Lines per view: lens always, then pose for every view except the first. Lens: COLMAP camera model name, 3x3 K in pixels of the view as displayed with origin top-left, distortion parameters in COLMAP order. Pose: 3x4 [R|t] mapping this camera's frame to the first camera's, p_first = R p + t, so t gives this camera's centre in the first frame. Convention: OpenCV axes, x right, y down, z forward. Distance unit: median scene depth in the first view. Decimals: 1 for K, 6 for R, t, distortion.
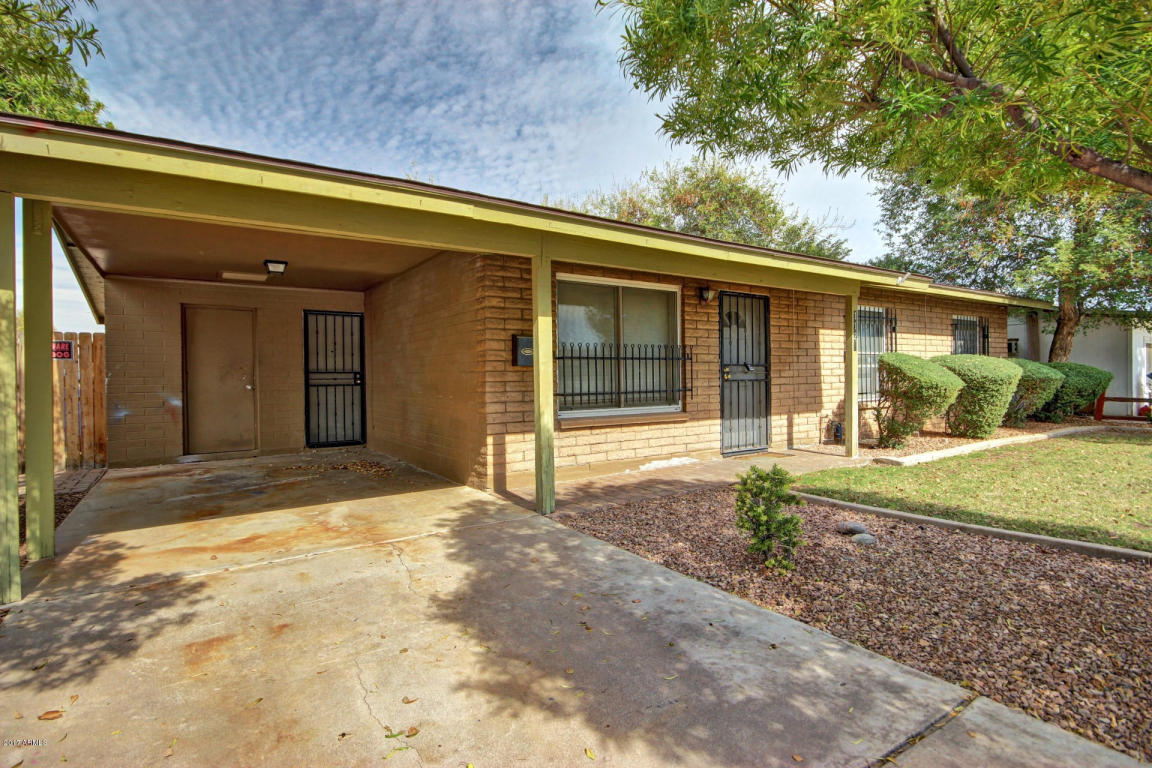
lens RADIAL K [[577.3, 0, 569.8], [0, 577.3, 383.9], [0, 0, 1]] dist [0.015253, -0.000081]
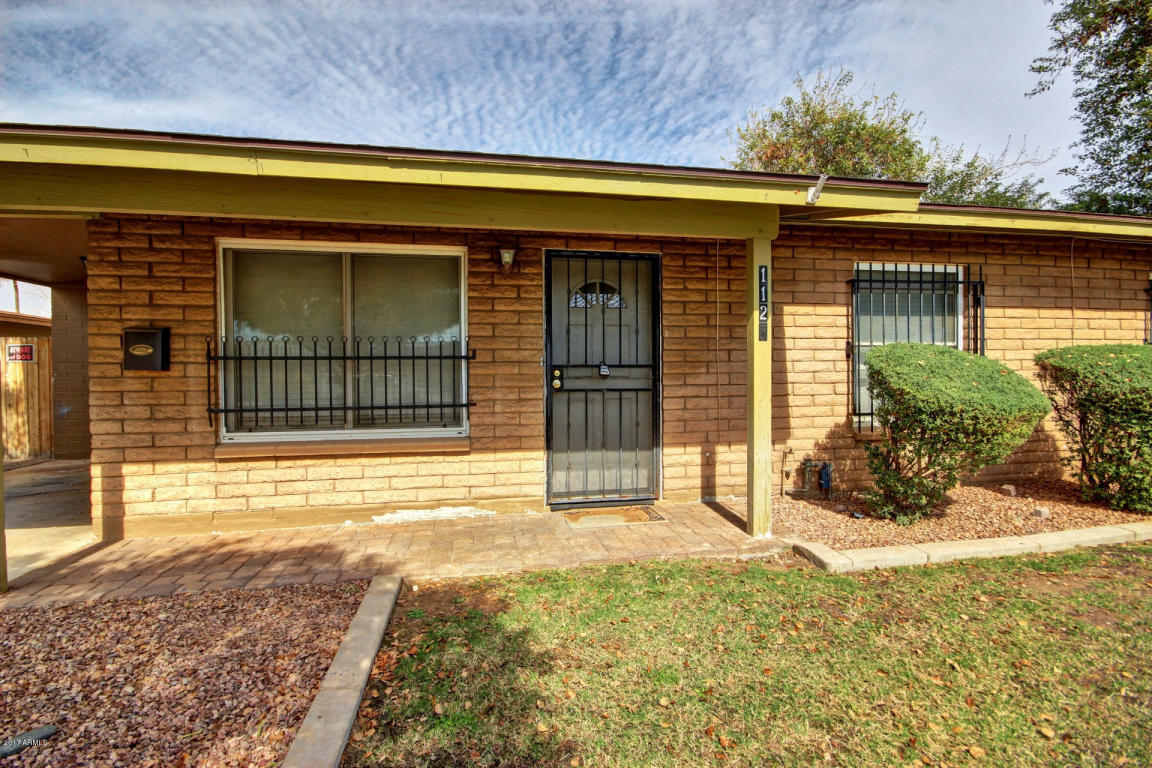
lens RADIAL K [[530.0, 0, 568.2], [0, 530.0, 382.9], [0, 0, 1]] dist [0.010538, -0.012846]
pose [[0.916736, 0.012872, -0.399286, 0.521166], [-0.009141, 0.999895, 0.011247, -0.021401], [0.399389, -0.006661, 0.916757, 0.471583]]
